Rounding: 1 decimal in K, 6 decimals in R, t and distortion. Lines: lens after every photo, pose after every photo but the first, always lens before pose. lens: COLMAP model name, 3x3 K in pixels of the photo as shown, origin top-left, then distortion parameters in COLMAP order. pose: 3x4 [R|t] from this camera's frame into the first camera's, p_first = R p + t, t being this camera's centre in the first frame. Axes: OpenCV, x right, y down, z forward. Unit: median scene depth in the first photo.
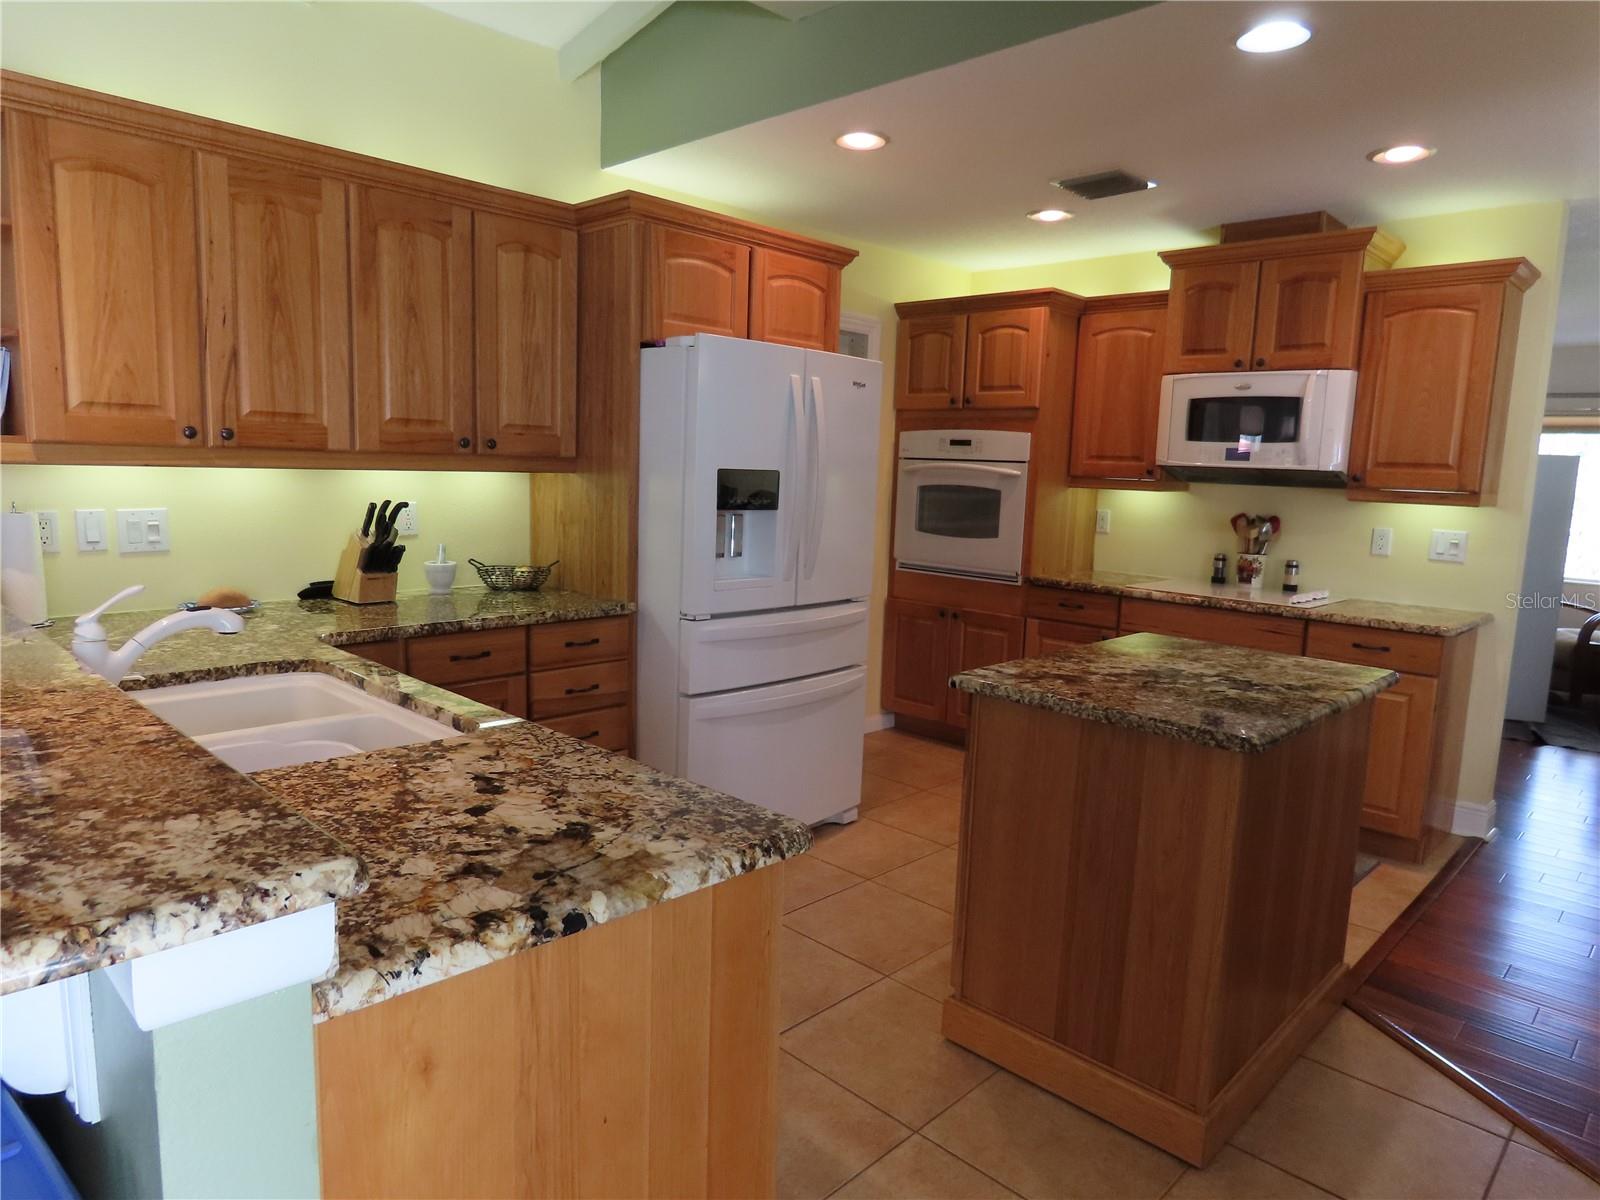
lens RADIAL K [[1006.1, 0, 800.0], [0, 1006.1, 600.0], [0, 0, 1]] dist [-0.011226, 0.002319]
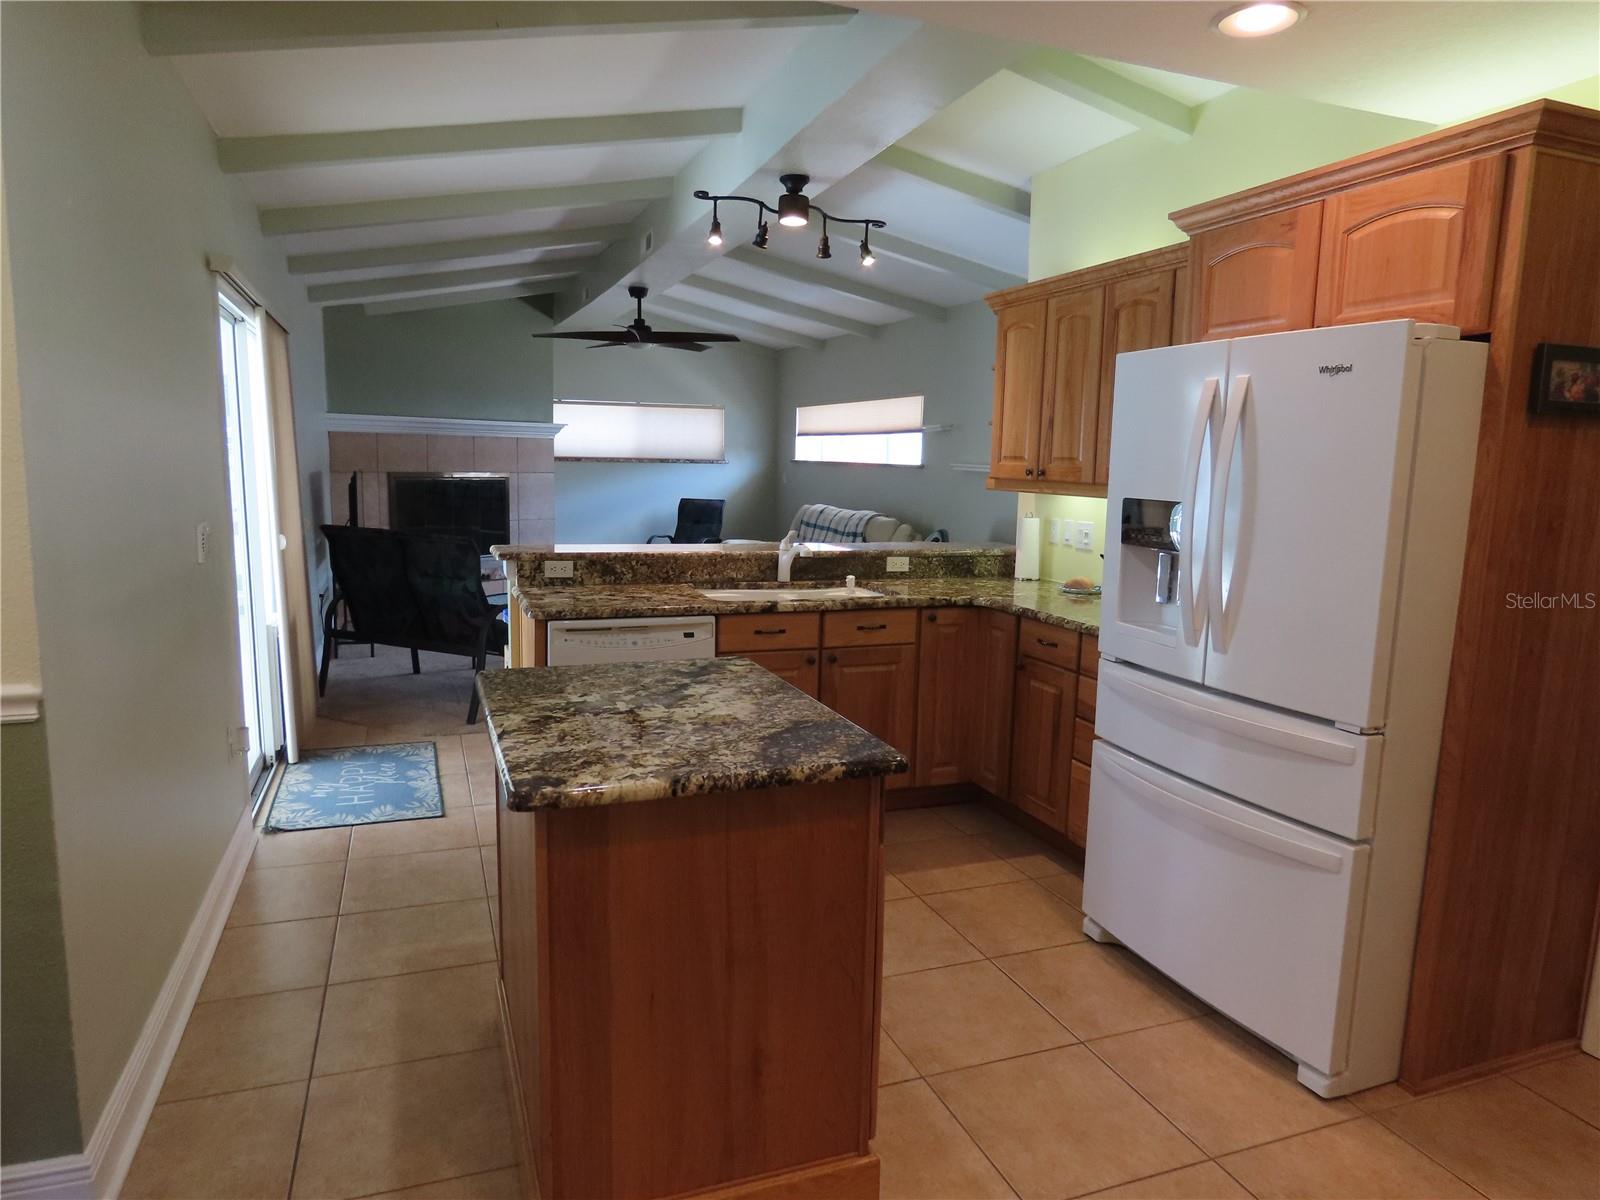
lens RADIAL K [[1006.1, 0, 800.0], [0, 1006.1, 600.0], [0, 0, 1]] dist [-0.011226, 0.002319]
pose [[-0.423157, 0.083914, -0.902162, 1.099610], [-0.160154, 0.973097, 0.165632, -0.182512], [0.891790, 0.214573, -0.398333, 1.419290]]
